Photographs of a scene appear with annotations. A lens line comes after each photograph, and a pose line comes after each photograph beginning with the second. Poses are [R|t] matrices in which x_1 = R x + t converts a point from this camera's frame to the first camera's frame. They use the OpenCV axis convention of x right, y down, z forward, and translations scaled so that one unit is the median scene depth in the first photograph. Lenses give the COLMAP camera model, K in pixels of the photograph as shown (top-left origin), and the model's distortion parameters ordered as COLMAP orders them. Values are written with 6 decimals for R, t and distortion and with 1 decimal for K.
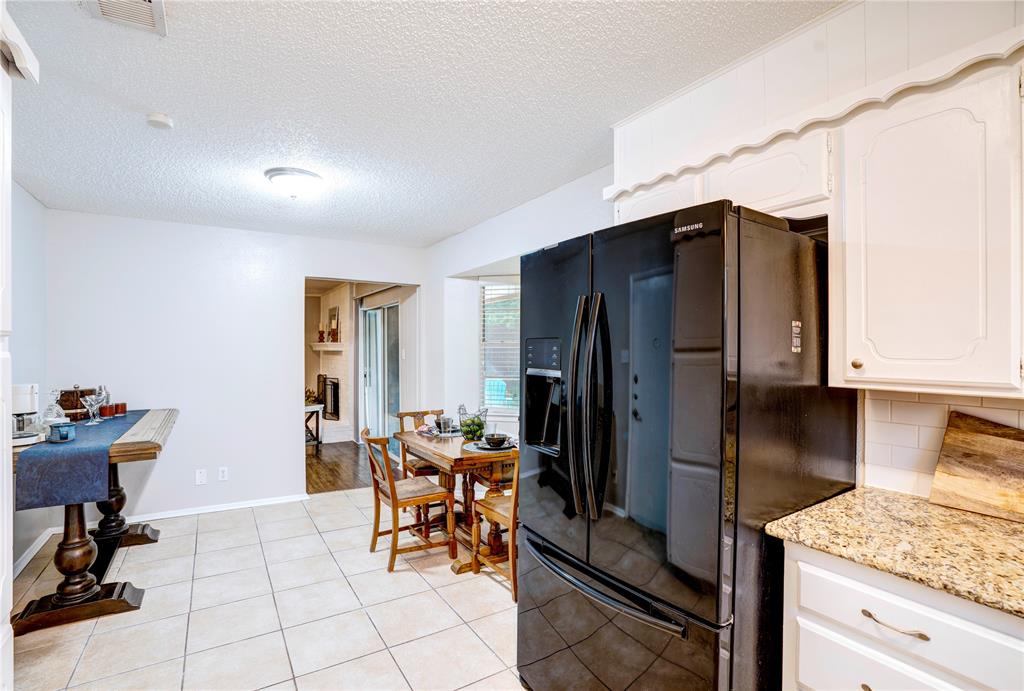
lens RADIAL K [[464.7, 0, 512.0], [0, 464.7, 345.5], [0, 0, 1]] dist [-0.003265, -0.000451]
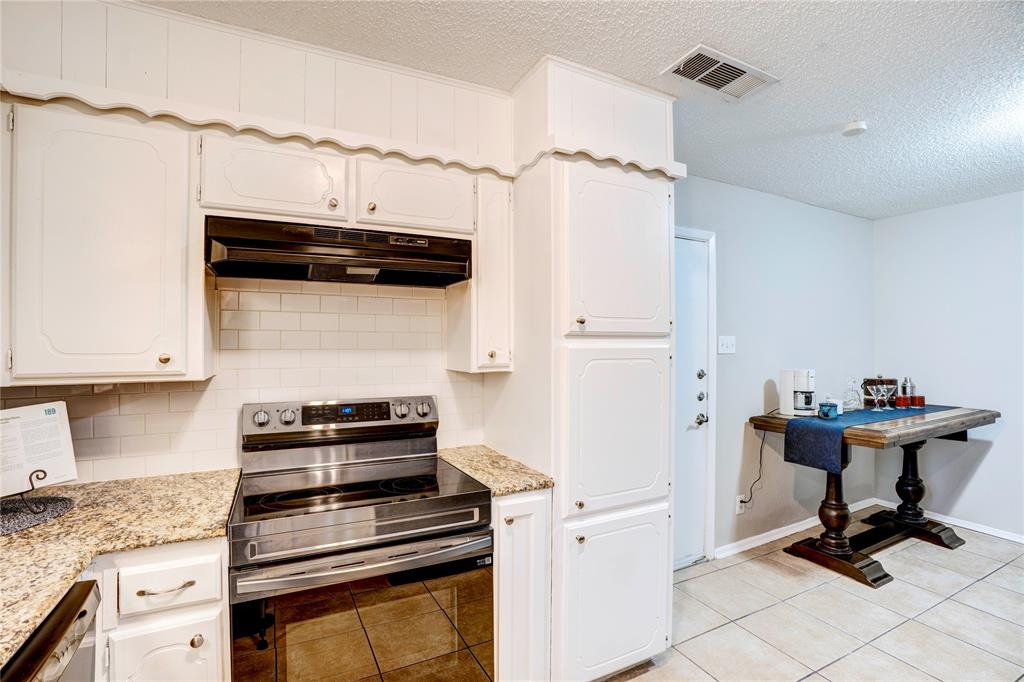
lens RADIAL K [[479.6, 0, 510.1], [0, 479.6, 338.3], [0, 0, 1]] dist [-0.045733, 0.013051]
pose [[-0.083276, -0.007139, -0.996501, 0.296052], [0.006763, 0.999947, -0.007729, 0.000339], [0.996504, -0.007383, -0.083223, 0.237782]]
